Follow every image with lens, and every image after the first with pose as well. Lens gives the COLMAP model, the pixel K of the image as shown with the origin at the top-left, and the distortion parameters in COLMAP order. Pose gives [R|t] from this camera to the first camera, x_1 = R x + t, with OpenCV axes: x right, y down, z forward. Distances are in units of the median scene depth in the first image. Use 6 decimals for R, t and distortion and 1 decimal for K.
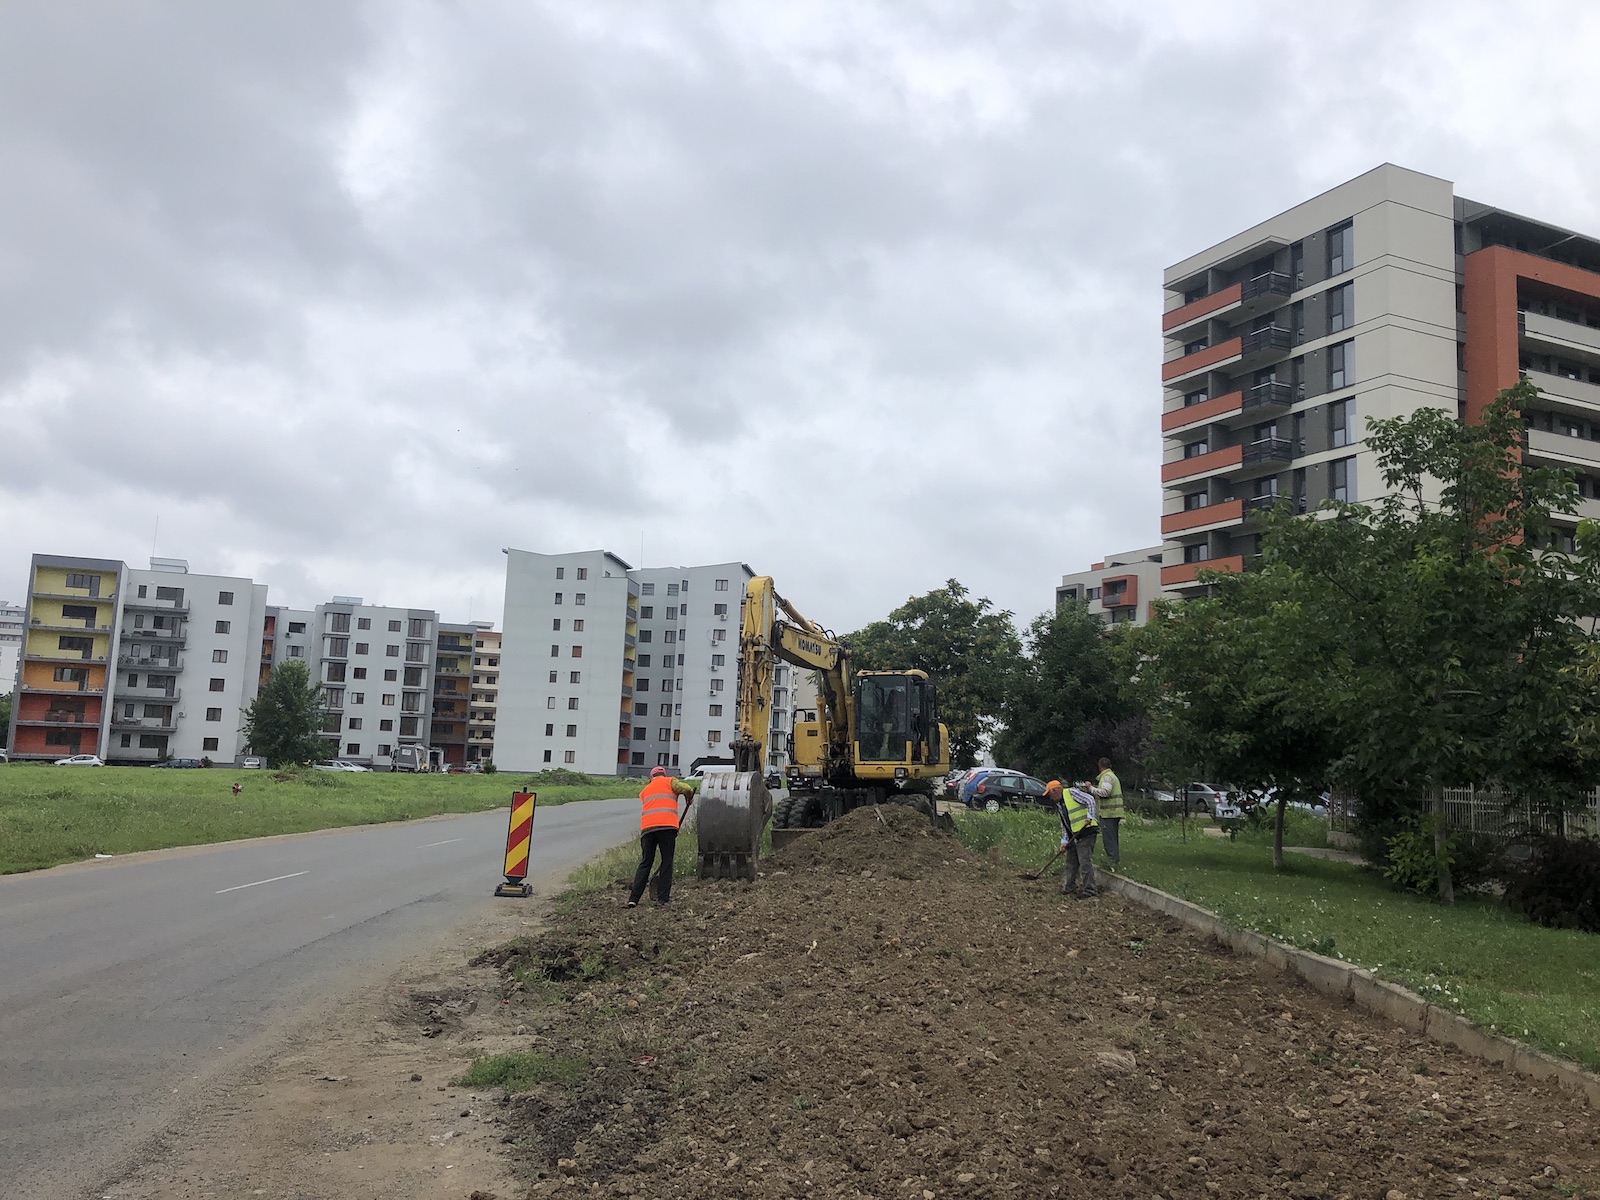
lens RADIAL K [[1260.6, 0, 791.9], [0, 1260.6, 587.1], [0, 0, 1]] dist [0.057823, -0.058342]
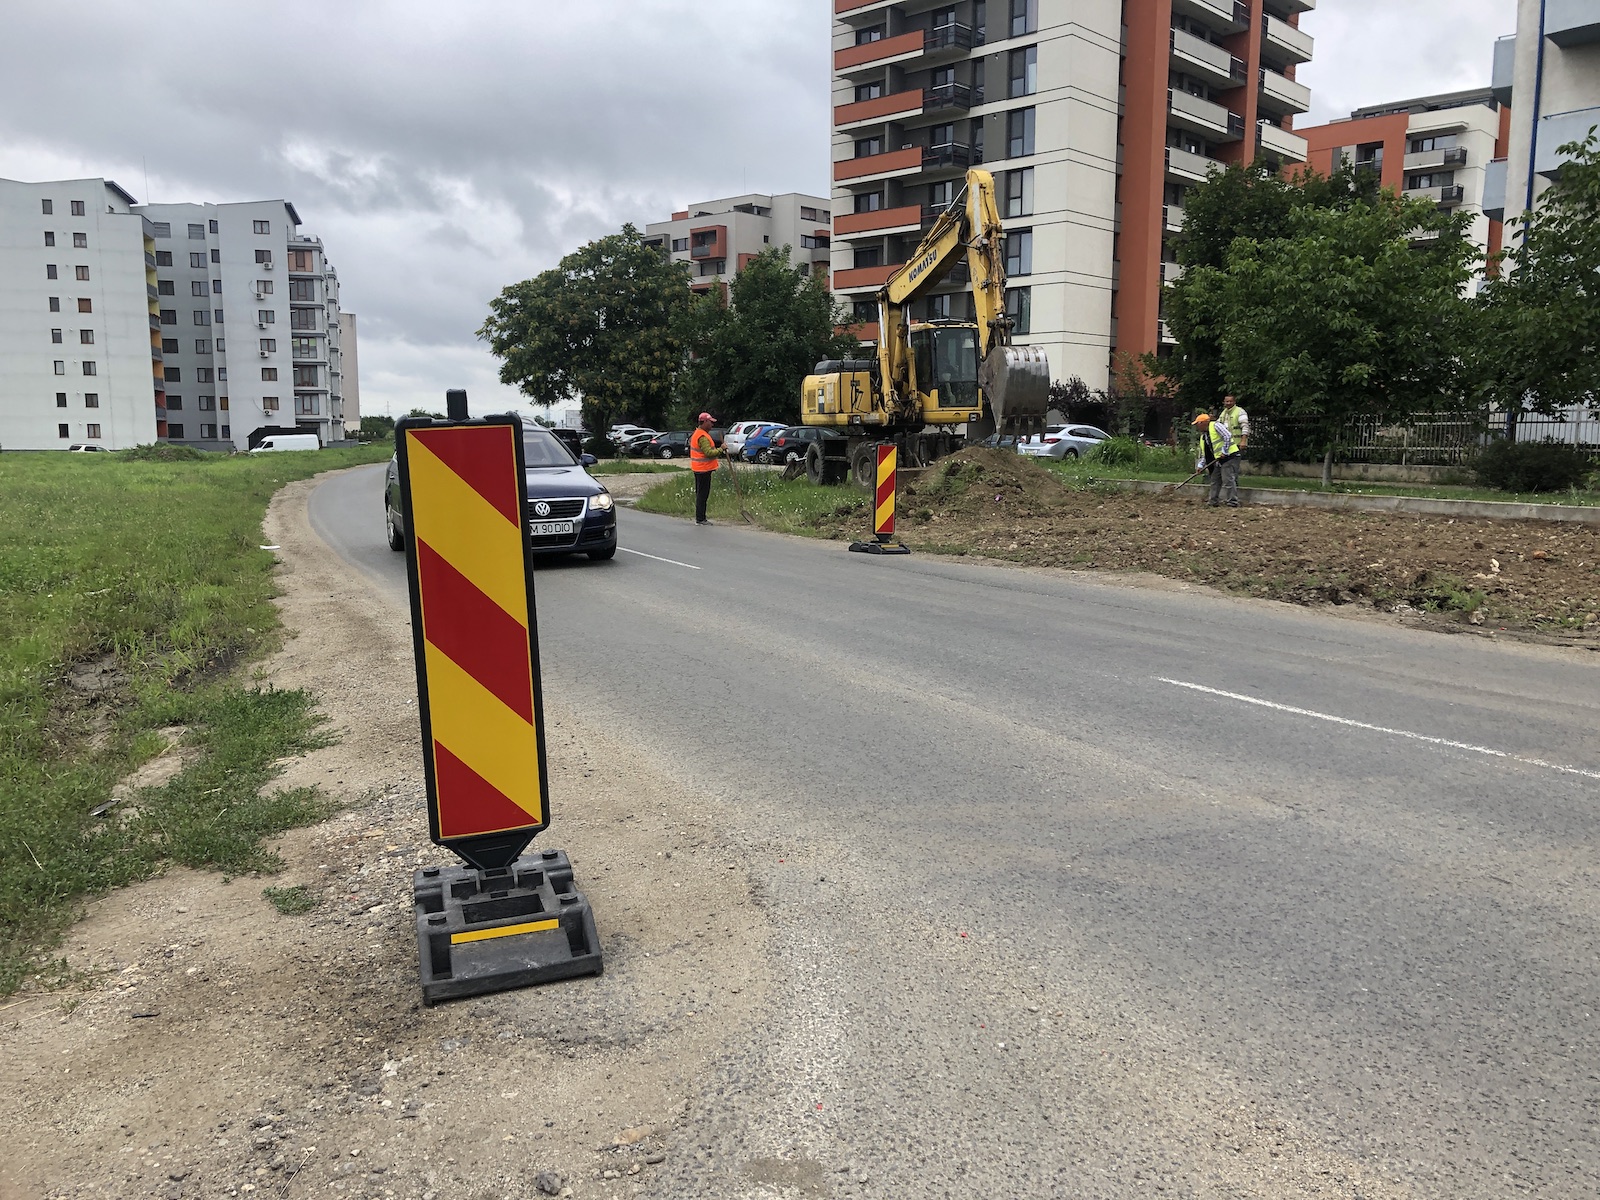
lens RADIAL K [[1260.6, 0, 800.0], [0, 1260.6, 596.0], [0, 0, 1]] dist [0.057823, -0.058342]
pose [[0.925348, -0.086990, 0.369003, -0.125888], [-0.015997, 0.963493, 0.267255, 0.006123], [-0.378781, -0.253207, 0.890175, 0.041788]]
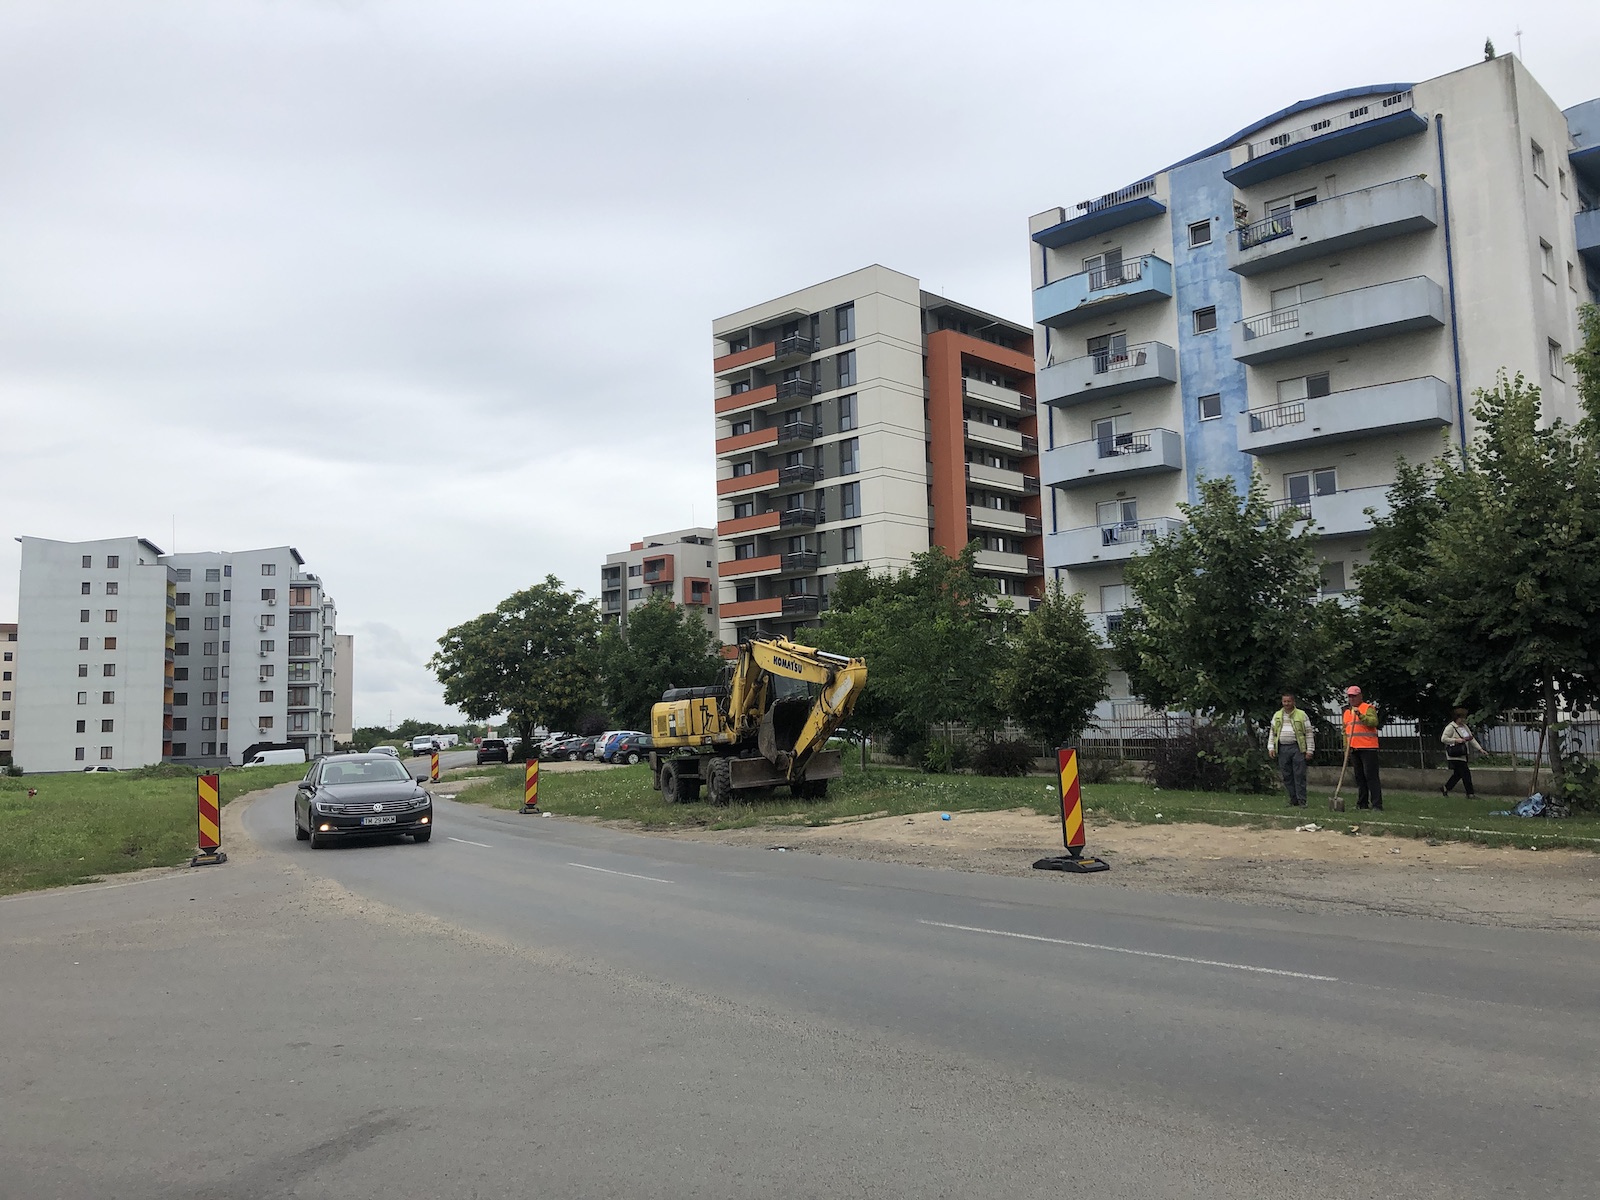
lens RADIAL K [[1260.6, 0, 783.2], [0, 1260.6, 583.4], [0, 0, 1]] dist [0.057823, -0.058342]
pose [[0.928868, -0.025540, 0.369529, -0.107721], [0.015897, 0.999450, 0.029116, -0.029453], [-0.370069, -0.021170, 0.928763, -0.178753]]
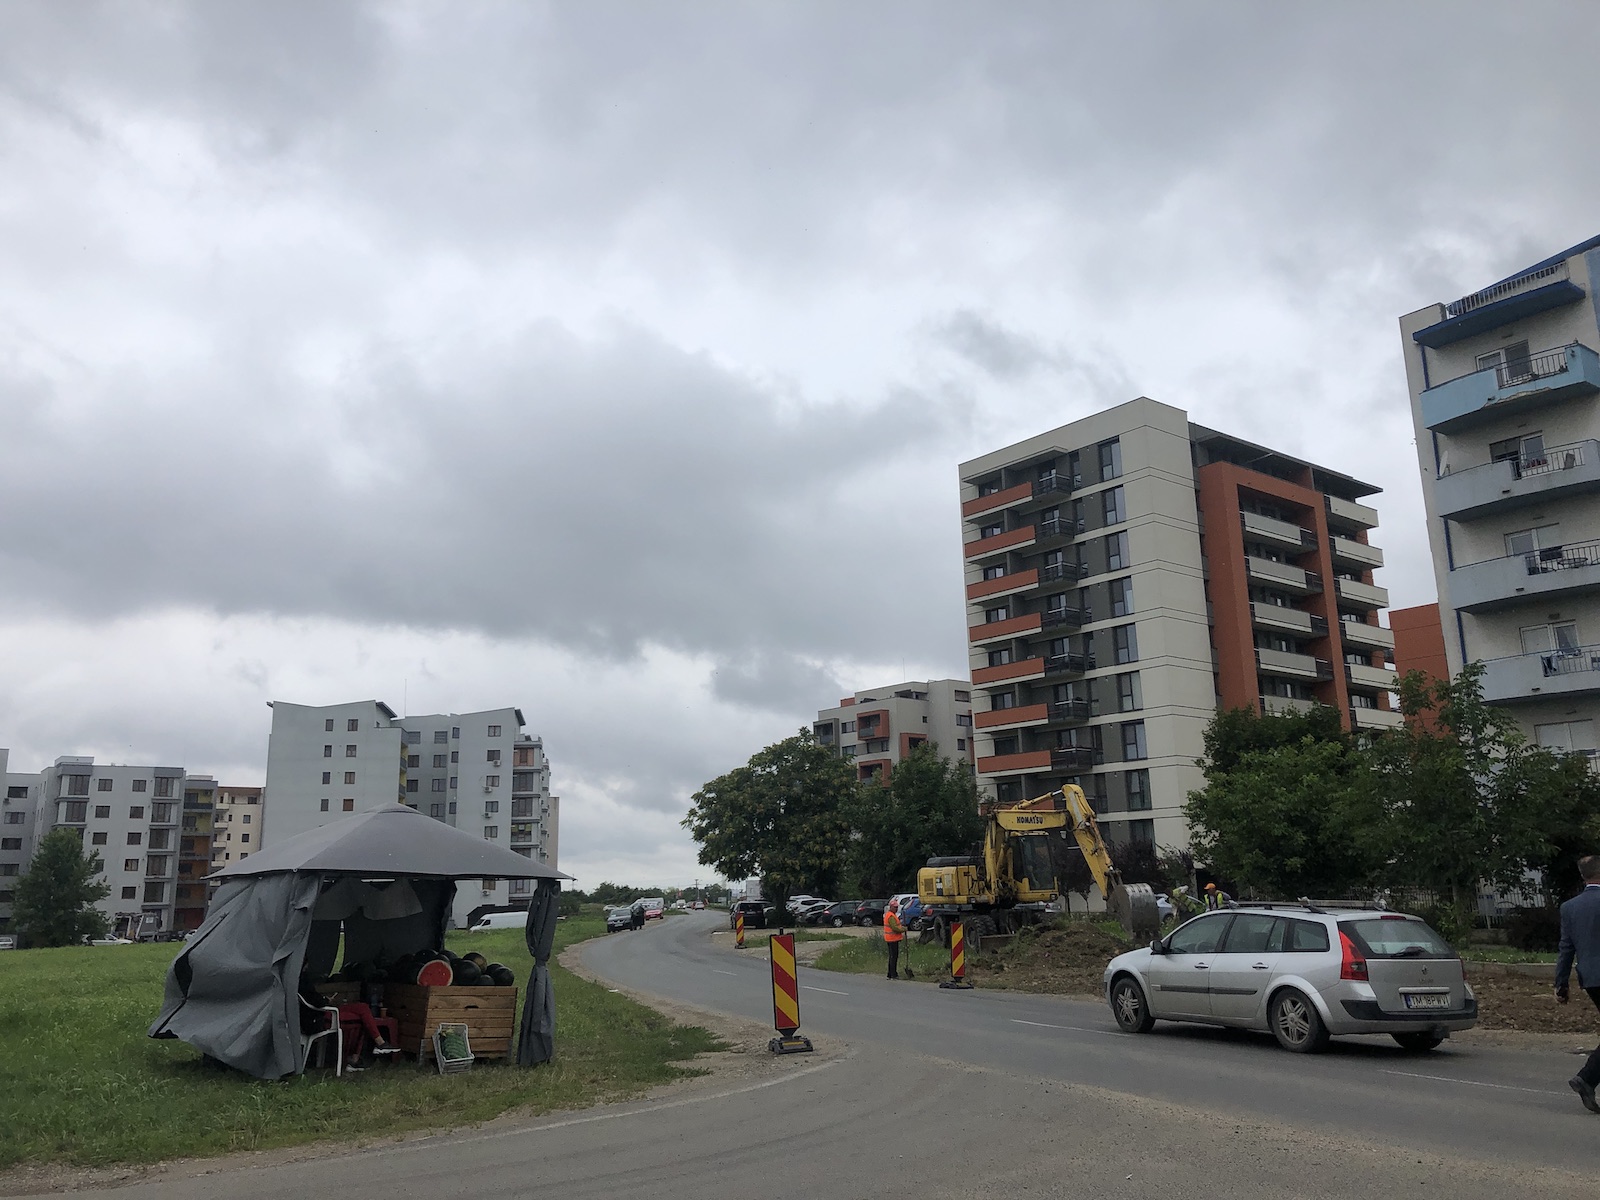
lens RADIAL K [[1260.6, 0, 777.9], [0, 1260.6, 594.8], [0, 0, 1]] dist [0.057823, -0.058342]
pose [[0.970827, -0.006532, 0.239693, -0.167054], [0.029388, 0.995334, -0.091906, -0.022207], [-0.237975, 0.096269, 0.966489, -0.108573]]
